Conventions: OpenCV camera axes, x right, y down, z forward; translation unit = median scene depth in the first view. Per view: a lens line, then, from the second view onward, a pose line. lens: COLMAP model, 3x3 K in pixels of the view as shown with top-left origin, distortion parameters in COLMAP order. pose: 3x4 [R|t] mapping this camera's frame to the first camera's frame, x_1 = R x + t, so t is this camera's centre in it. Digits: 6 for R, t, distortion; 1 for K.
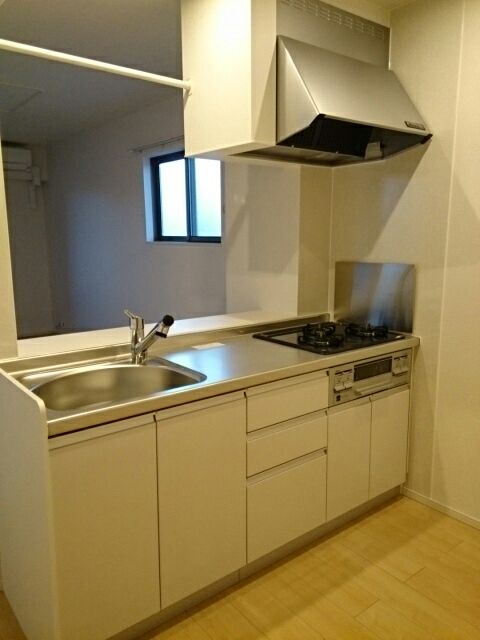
lens RADIAL K [[503.5, 0, 240.6], [0, 503.5, 320.3], [0, 0, 1]] dist [0.006560, 0.000148]
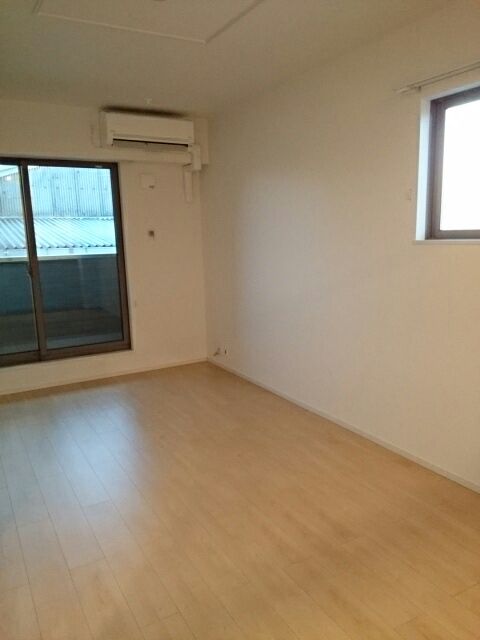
lens RADIAL K [[503.5, 0, 239.9], [0, 503.5, 320.2], [0, 0, 1]] dist [0.006560, 0.000148]
pose [[0.987214, -0.001565, -0.159390, -0.296723], [0.002002, 0.999995, 0.002585, -0.060836], [0.159385, -0.002871, 0.987212, 0.358203]]
